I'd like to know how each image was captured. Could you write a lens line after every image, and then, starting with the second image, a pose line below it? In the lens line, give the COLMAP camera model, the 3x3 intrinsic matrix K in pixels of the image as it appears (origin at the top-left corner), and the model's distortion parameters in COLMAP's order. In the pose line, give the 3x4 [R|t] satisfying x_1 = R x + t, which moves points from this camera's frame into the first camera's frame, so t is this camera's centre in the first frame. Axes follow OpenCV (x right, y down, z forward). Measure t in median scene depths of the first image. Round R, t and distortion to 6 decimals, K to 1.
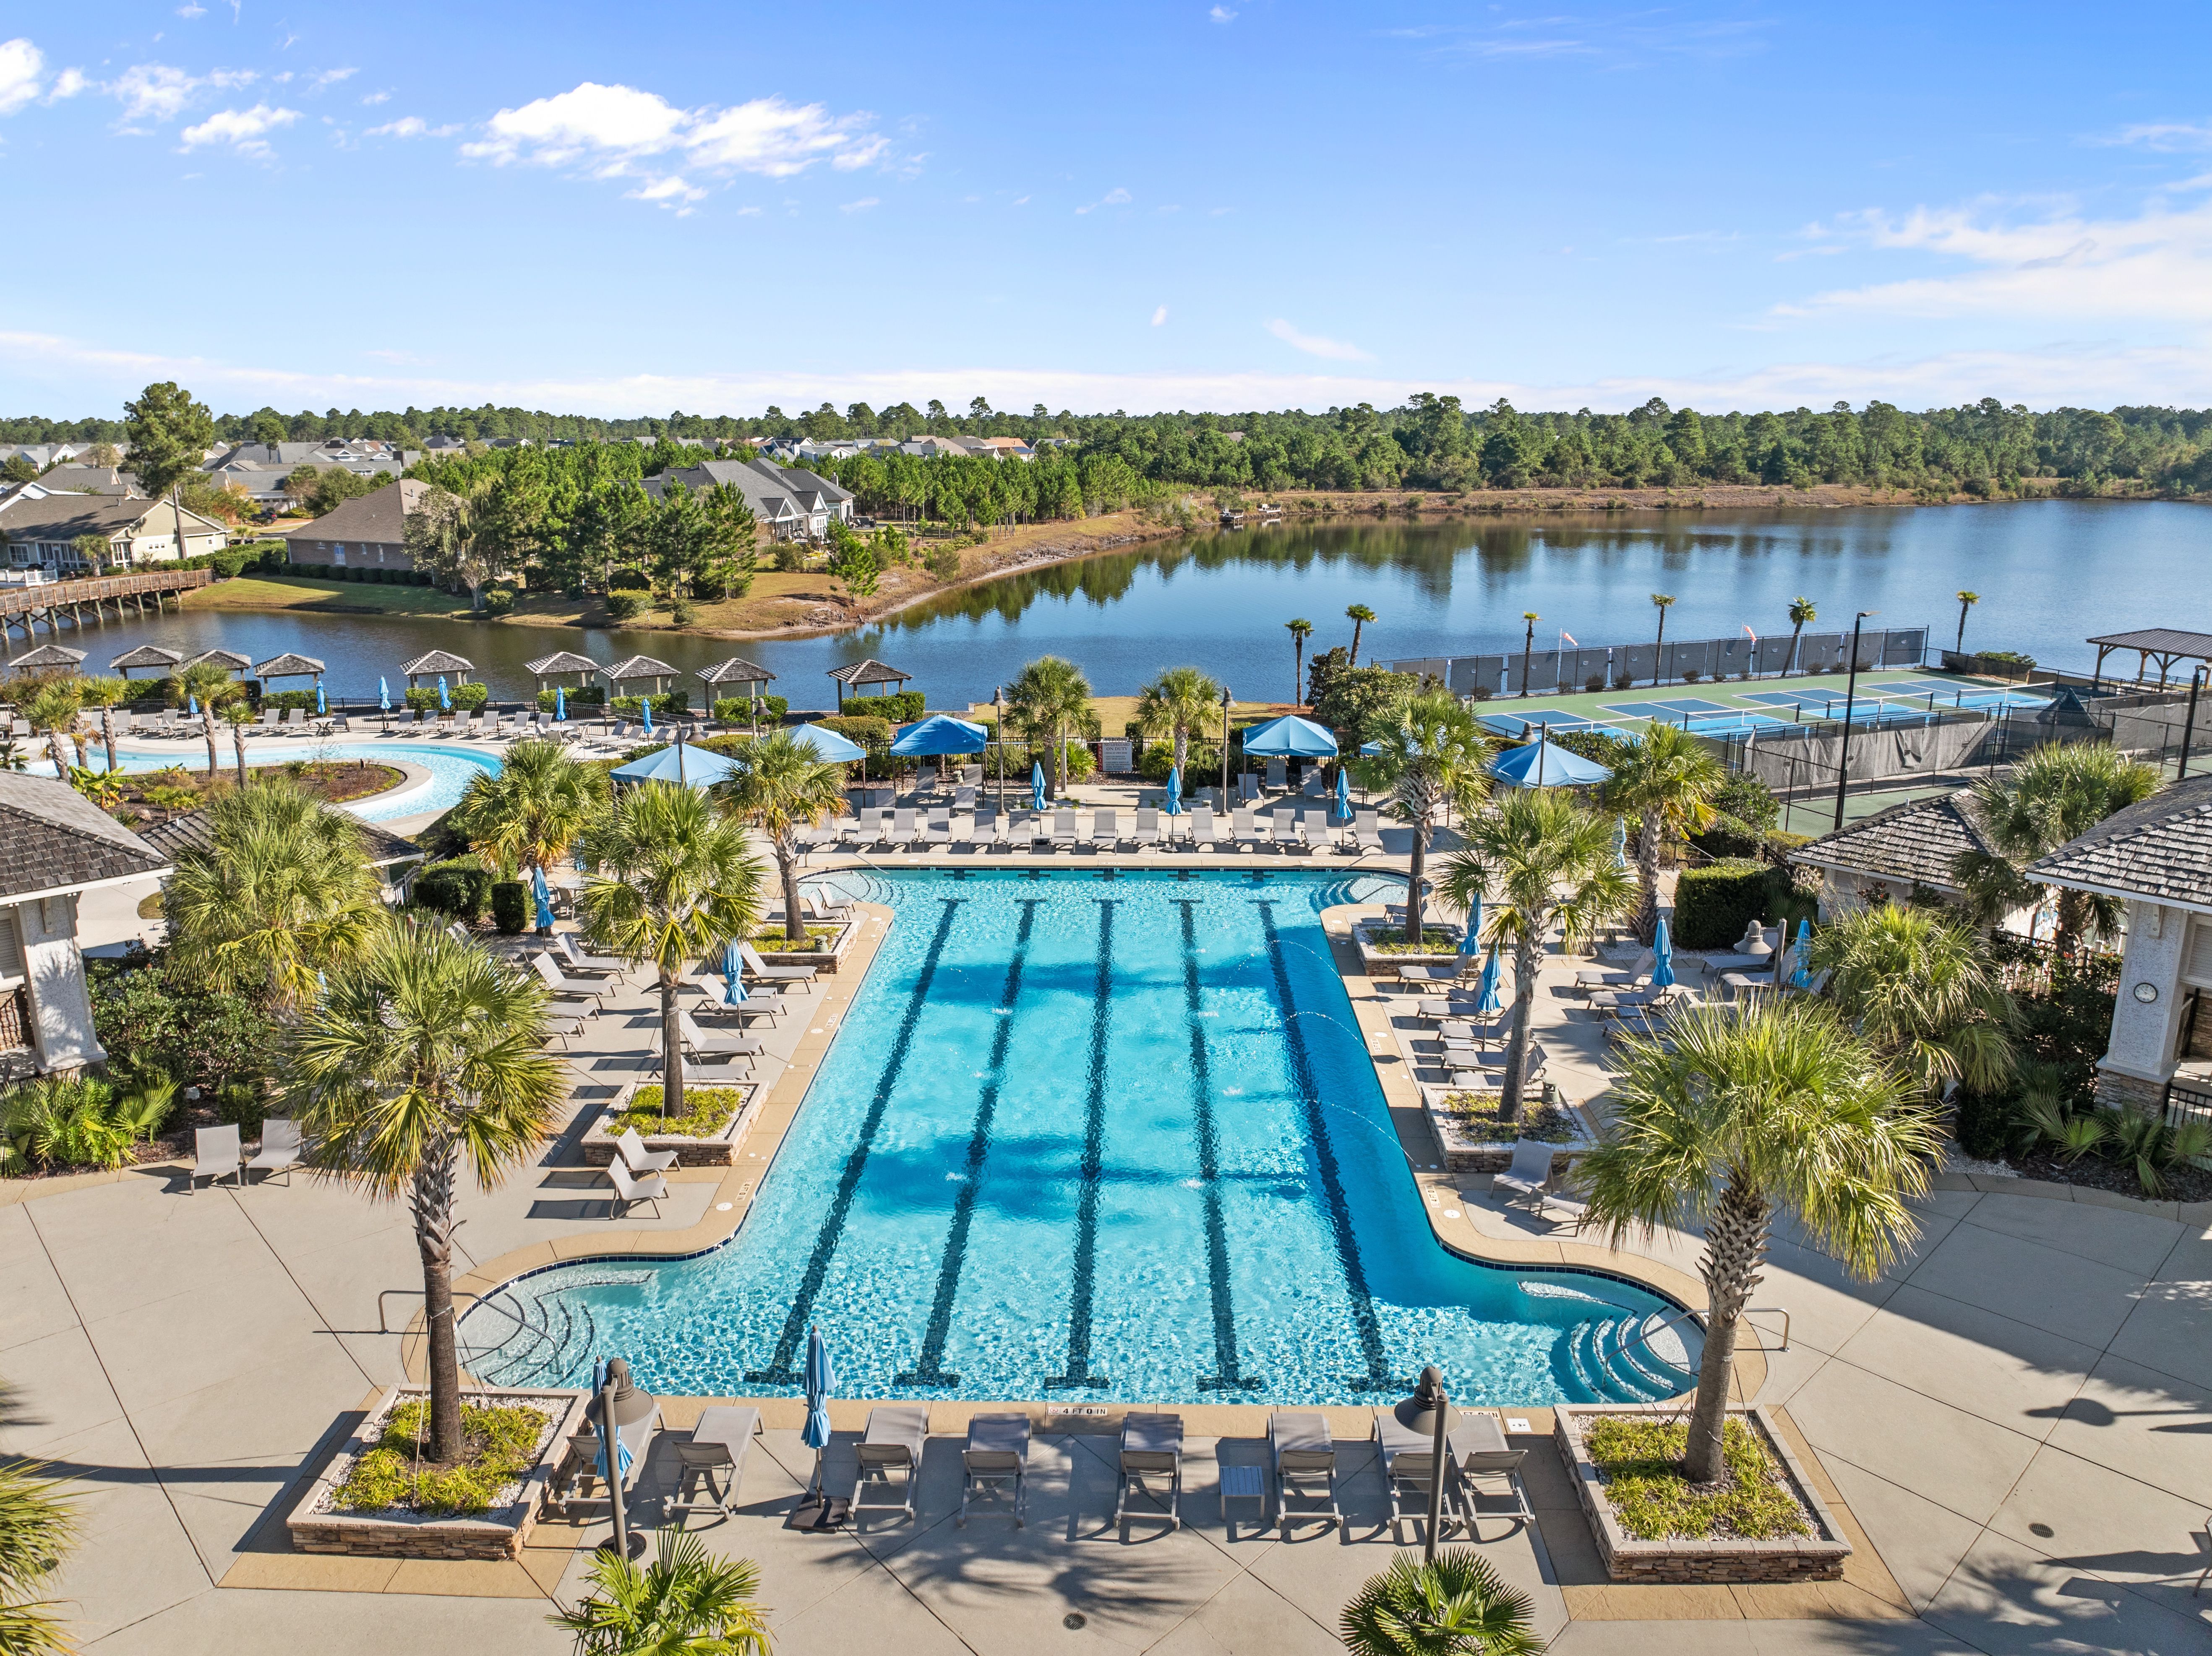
lens RADIAL K [[1537.1, 0, 1081.9], [0, 1537.1, 823.6], [0, 0, 1]] dist [0.003410, -0.052981]
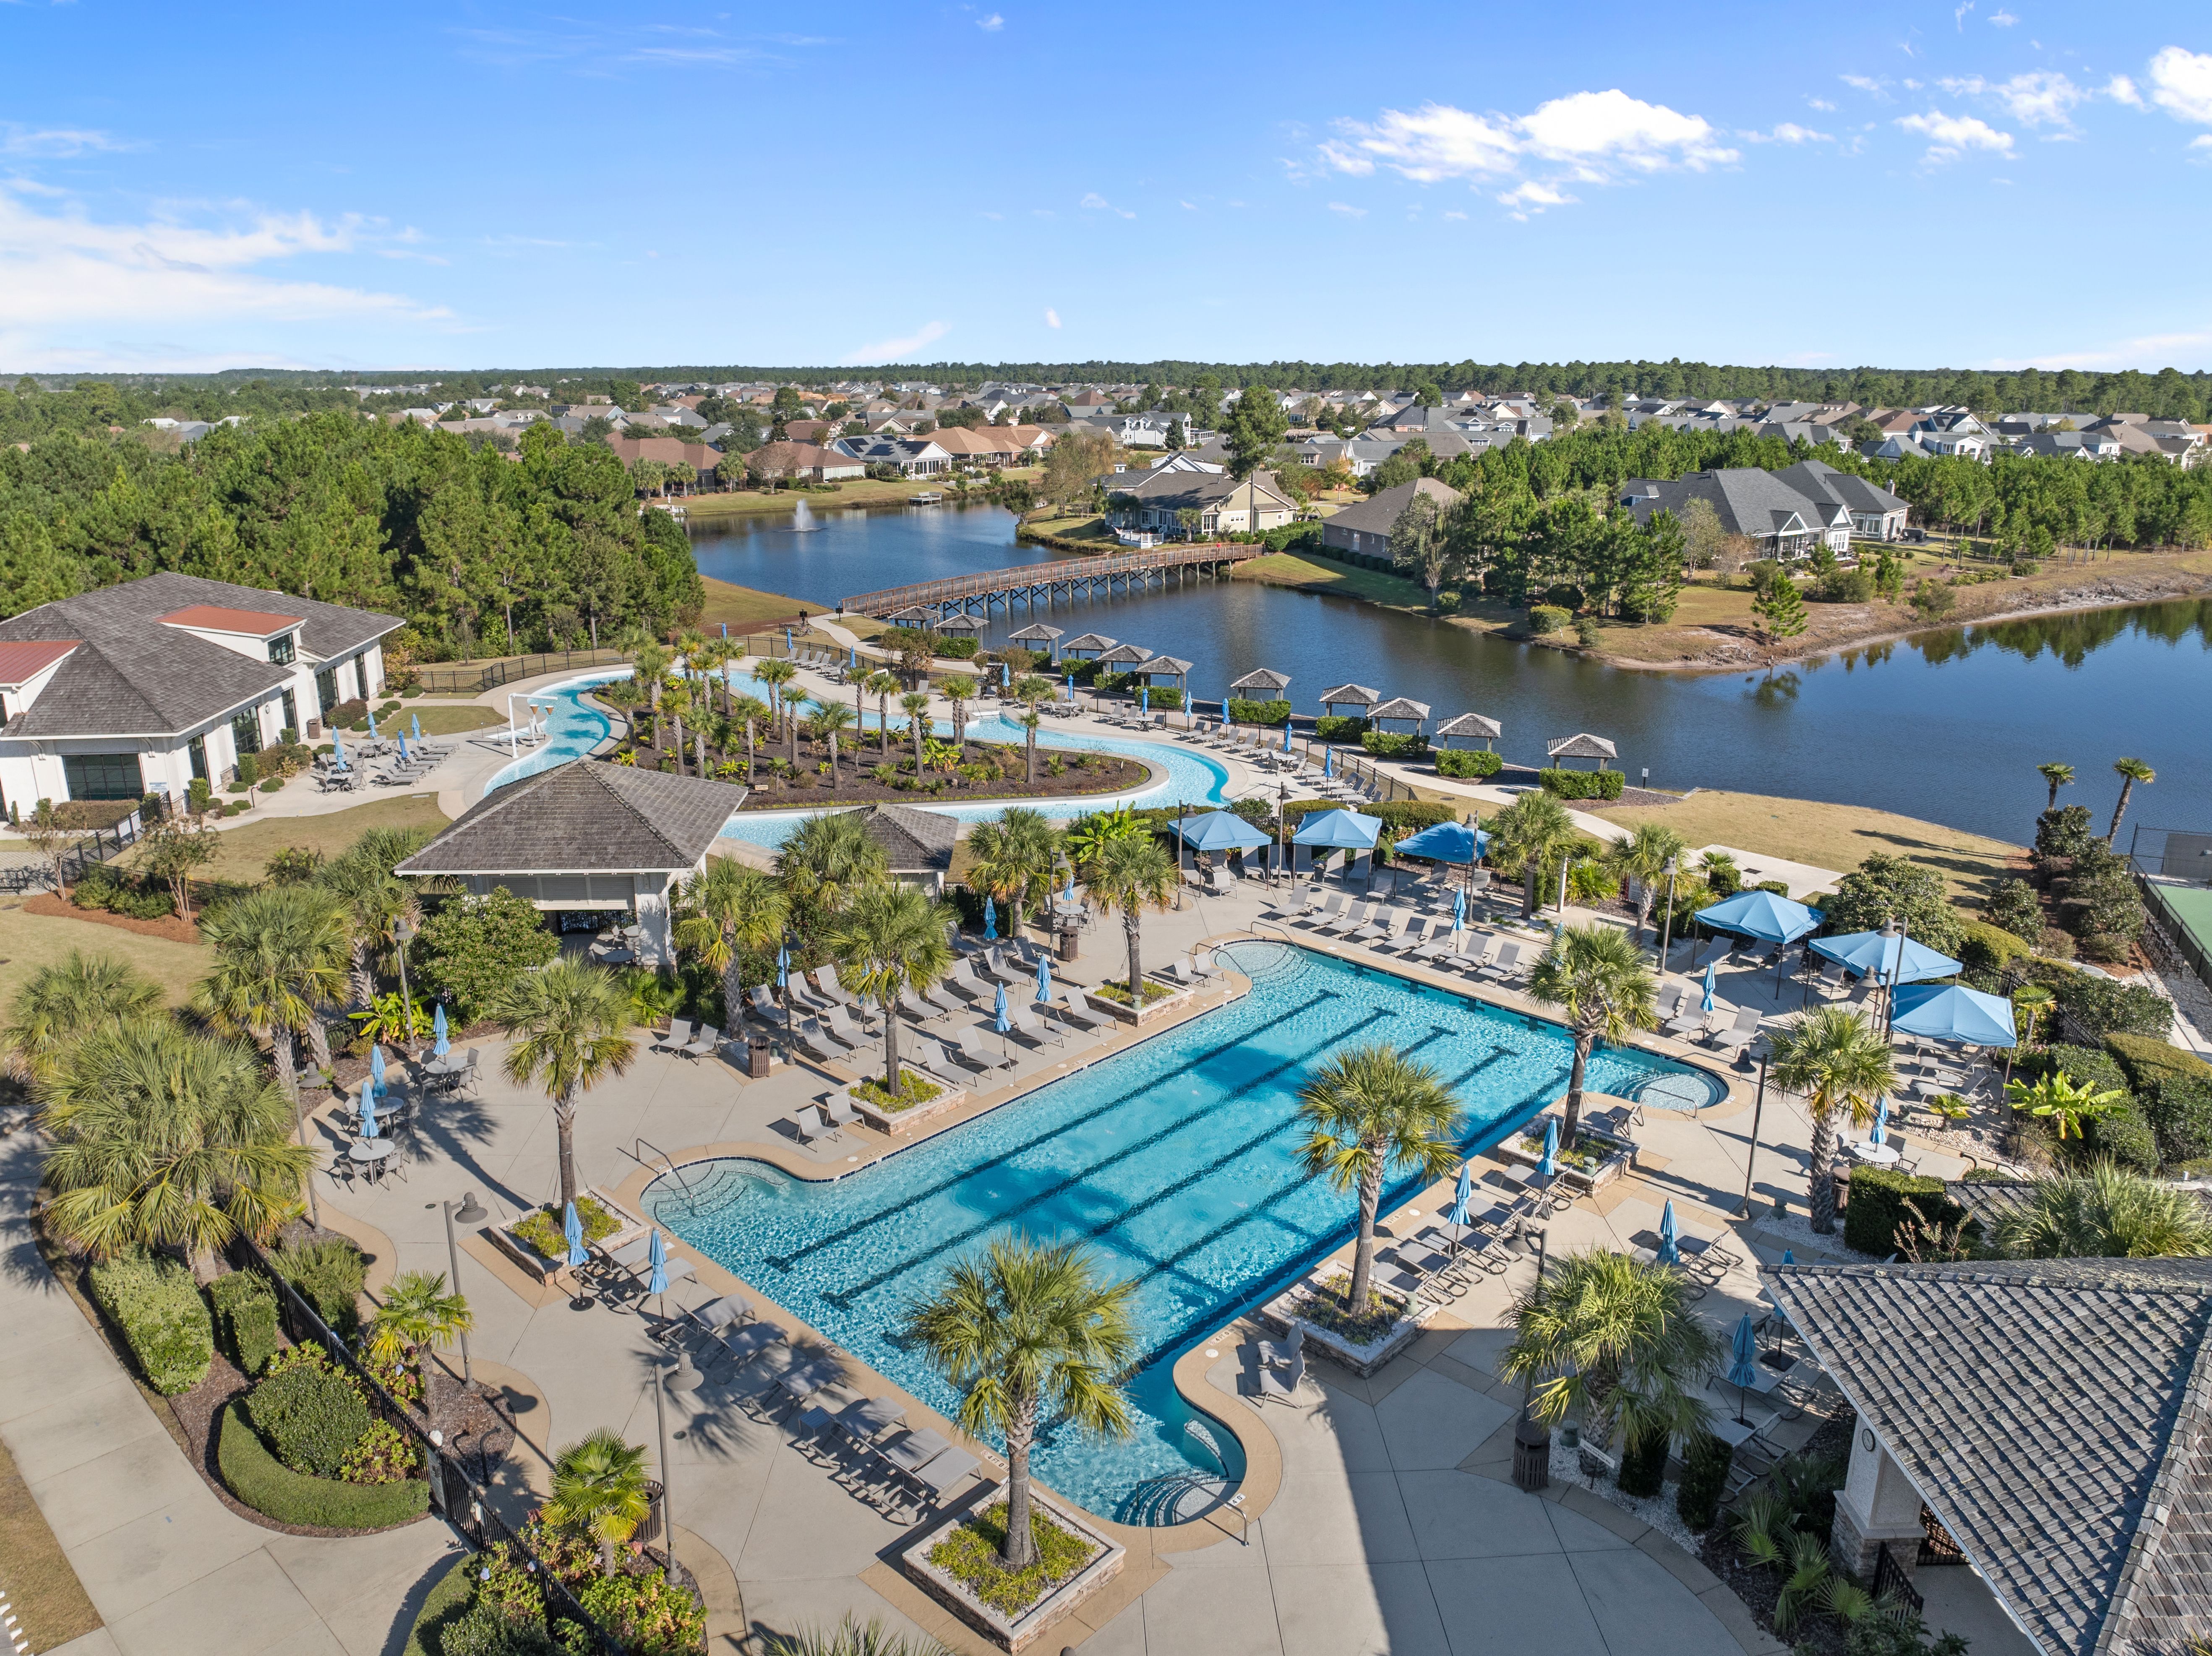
lens RADIAL K [[1566.9, 0, 1088.1], [0, 1566.9, 760.3], [0, 0, 1]] dist [-0.038393, 0.000258]
pose [[0.744978, 0.165002, -0.646361, 0.171579], [-0.168302, 0.984073, 0.057232, -0.053378], [0.645509, 0.066147, 0.760883, -0.013821]]
